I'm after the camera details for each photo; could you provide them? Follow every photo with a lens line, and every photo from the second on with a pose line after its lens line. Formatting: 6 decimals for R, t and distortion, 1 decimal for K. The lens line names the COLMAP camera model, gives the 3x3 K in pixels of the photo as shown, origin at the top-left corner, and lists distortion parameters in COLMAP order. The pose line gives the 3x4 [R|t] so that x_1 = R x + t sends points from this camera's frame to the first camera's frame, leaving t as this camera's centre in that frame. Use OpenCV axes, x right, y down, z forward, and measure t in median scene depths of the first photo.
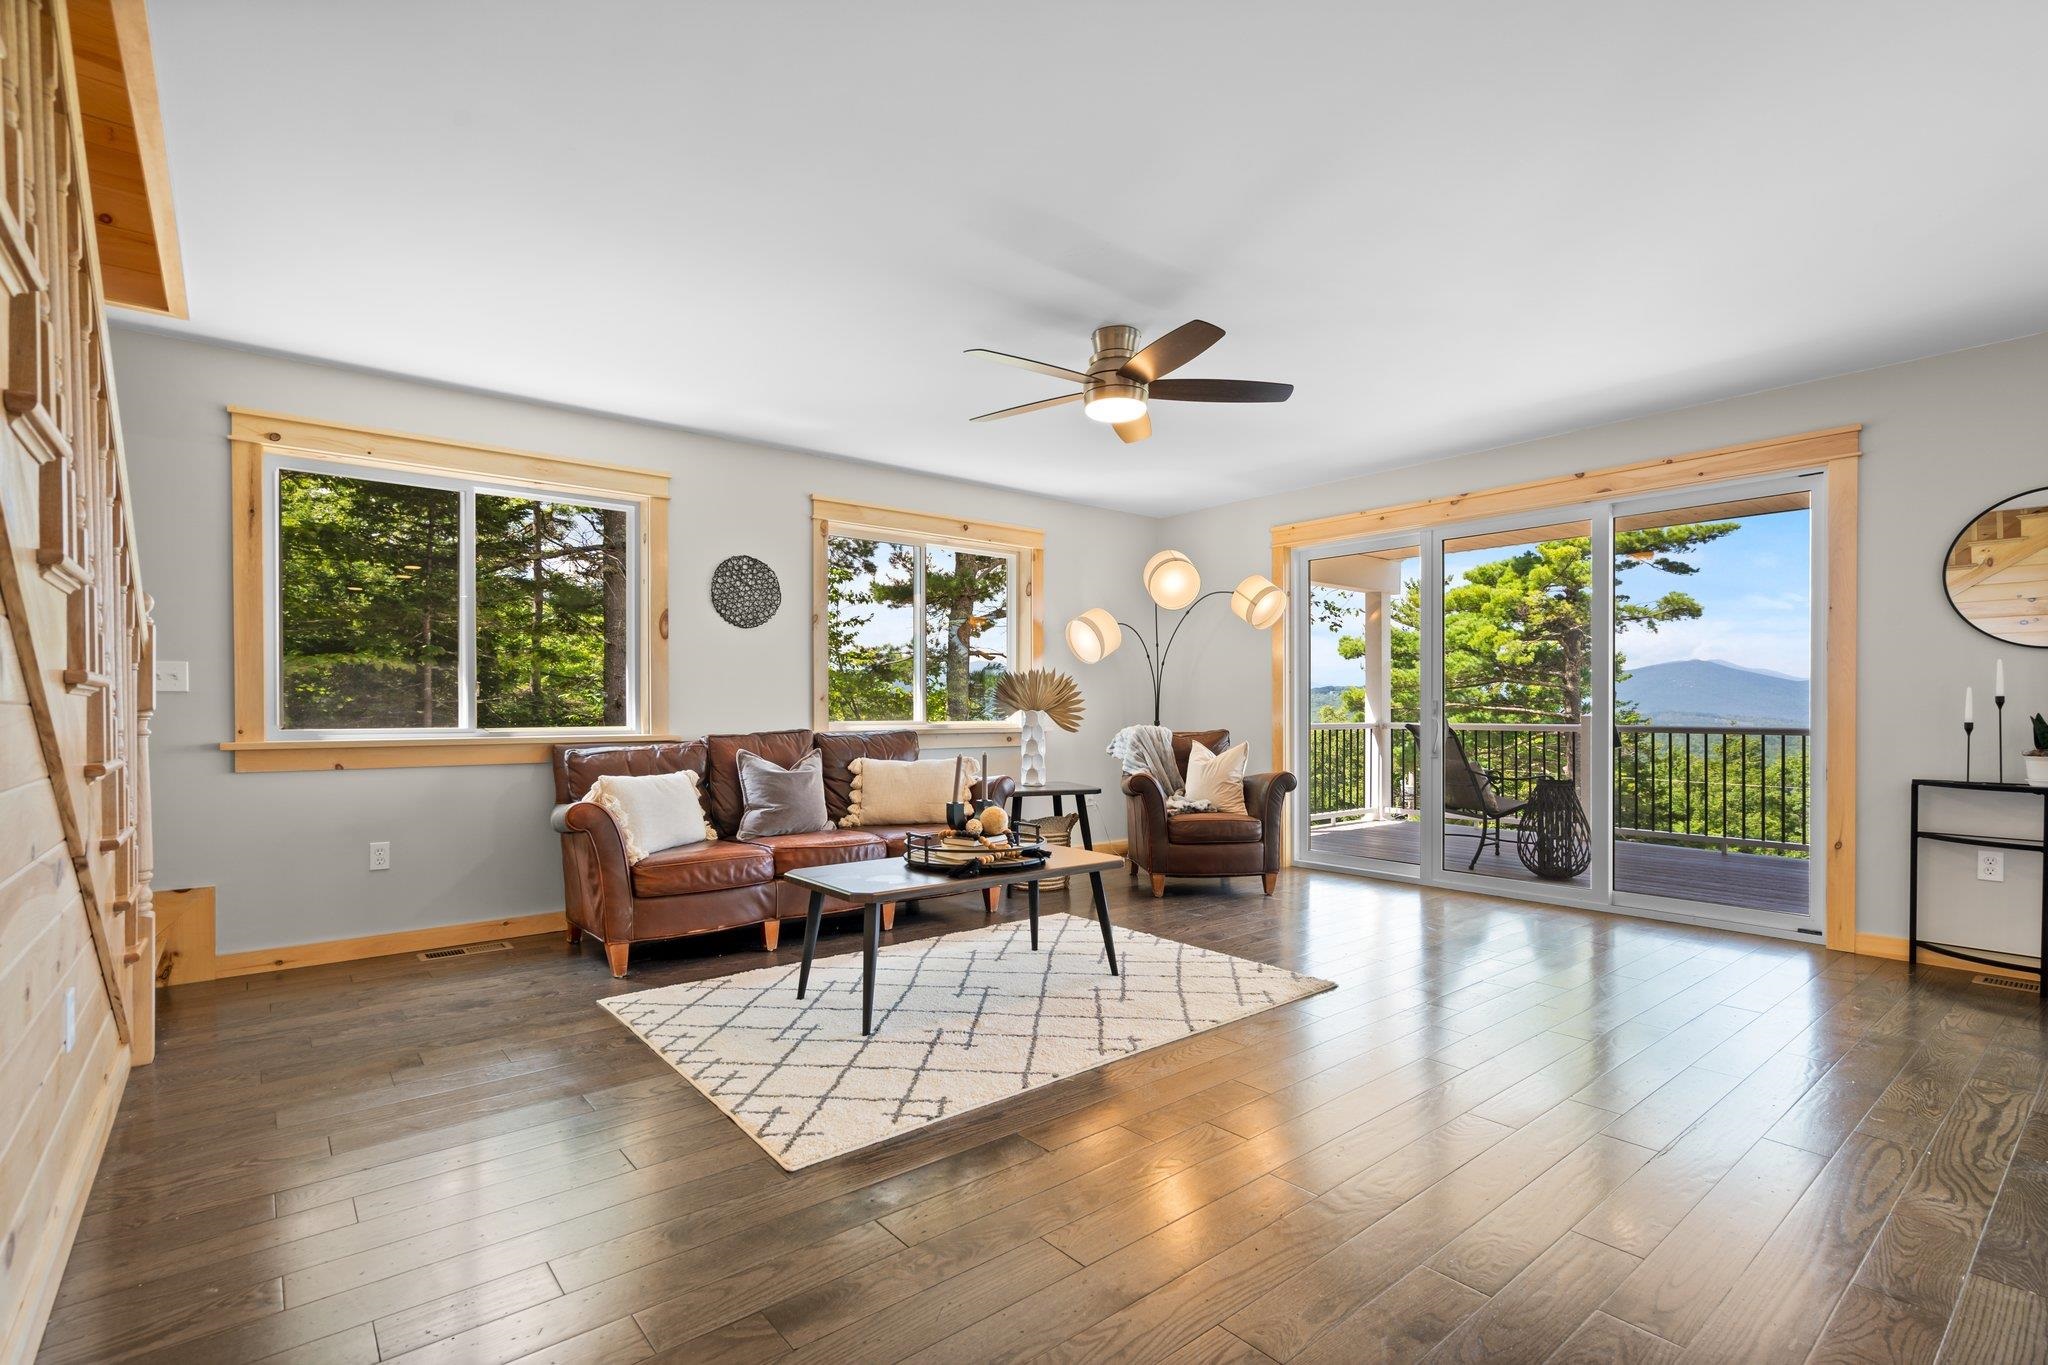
lens RADIAL K [[962.8, 0, 1012.7], [0, 962.8, 698.7], [0, 0, 1]] dist [-0.014207, -0.000226]
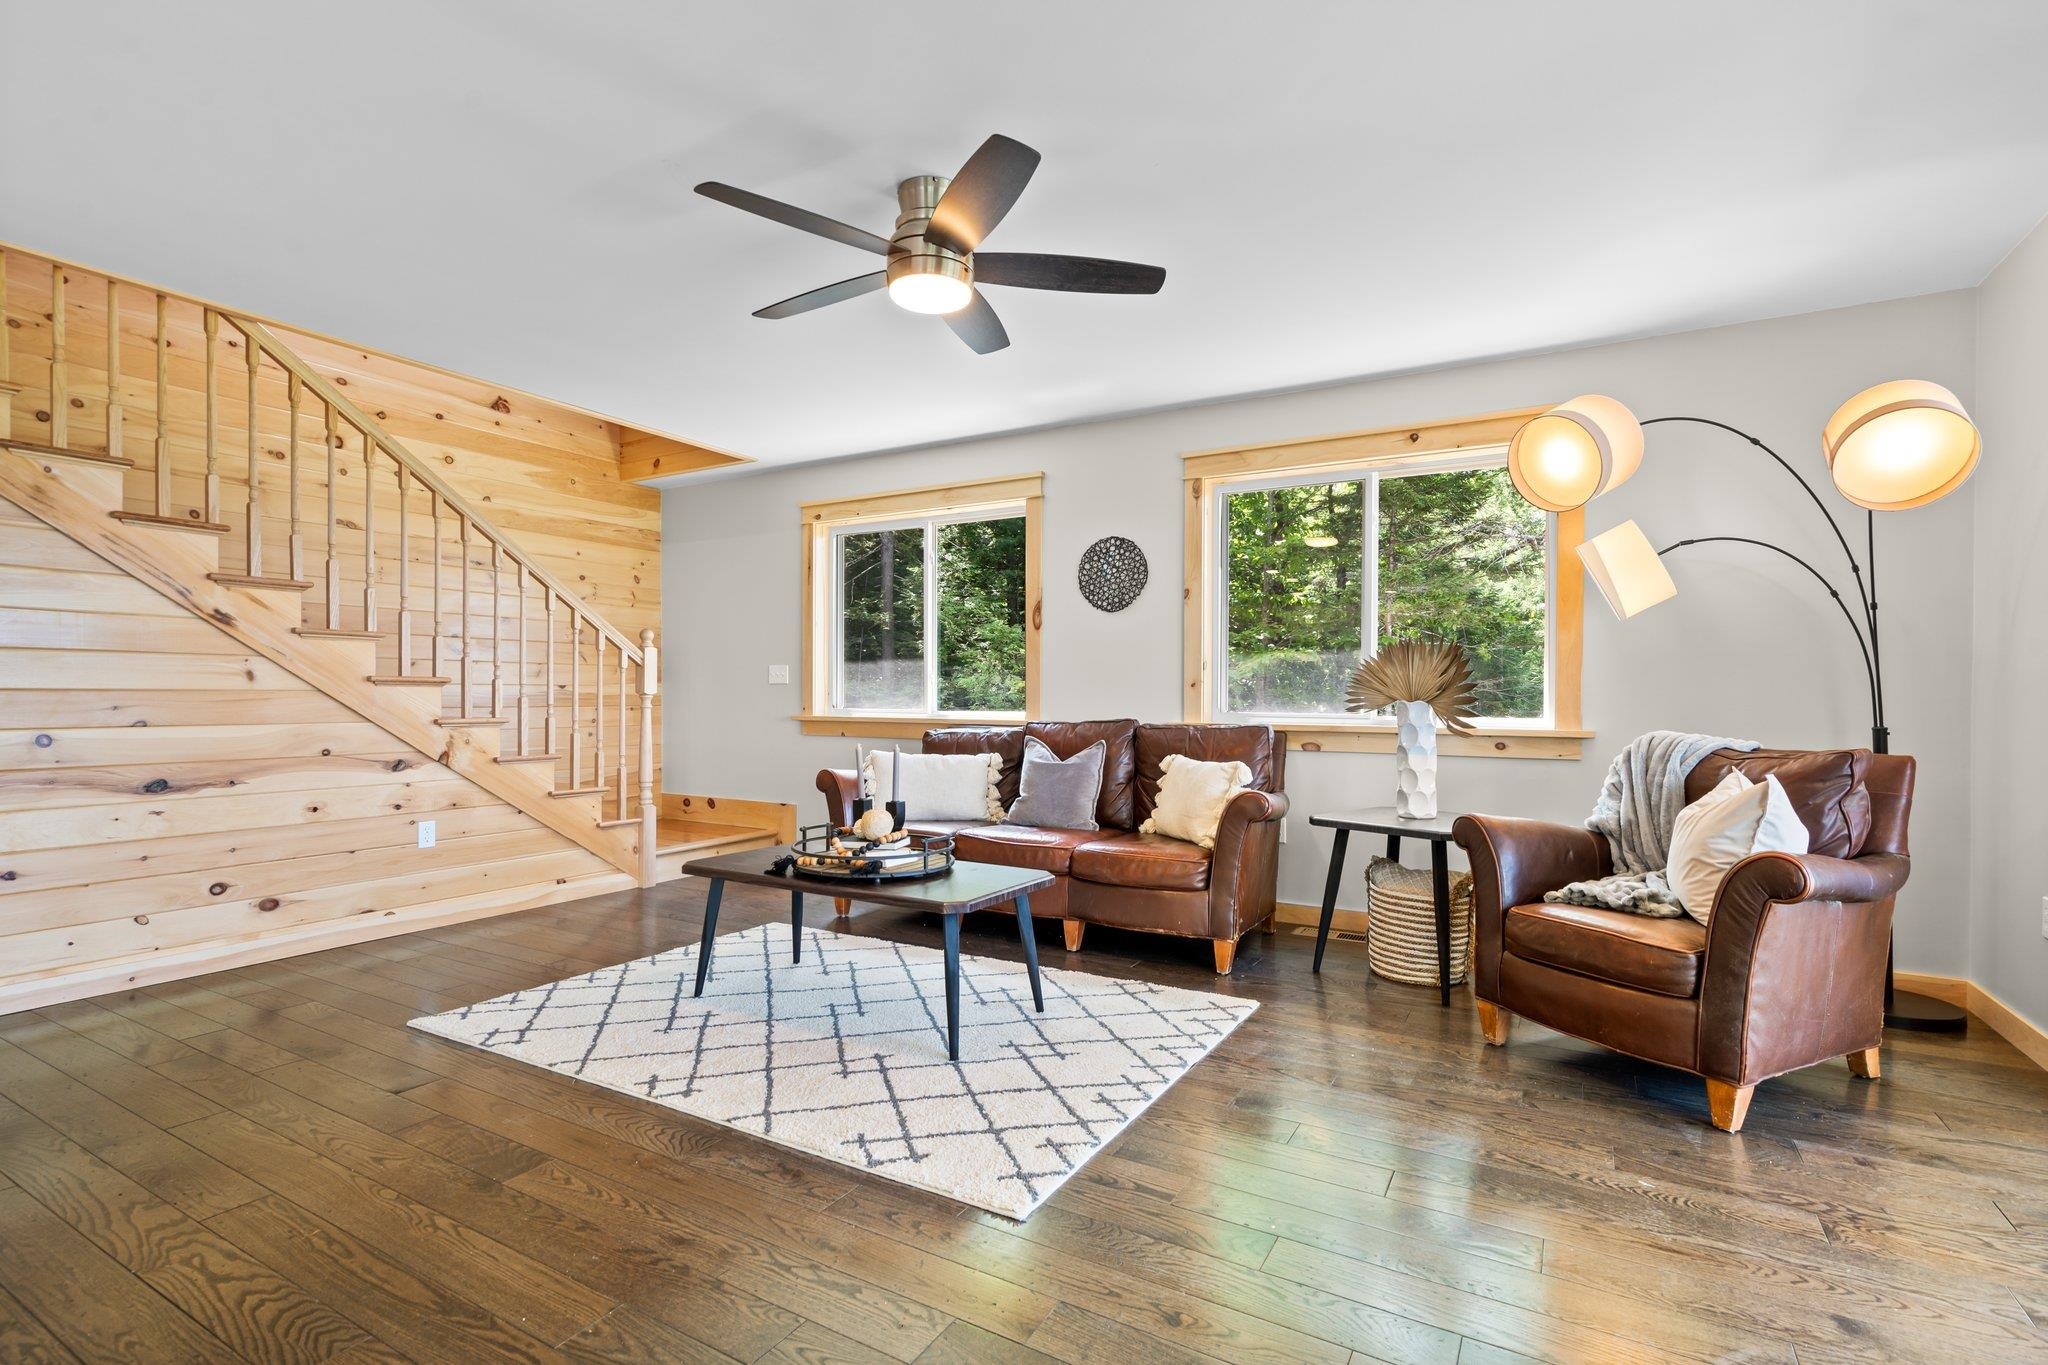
lens RADIAL K [[962.8, 0, 1014.9], [0, 962.8, 691.3], [0, 0, 1]] dist [-0.014207, -0.000226]
pose [[0.342824, -0.001244, -0.939399, 0.643382], [0.003473, 0.999994, -0.000057, 0.005617], [0.939393, -0.003243, 0.342826, 0.631046]]
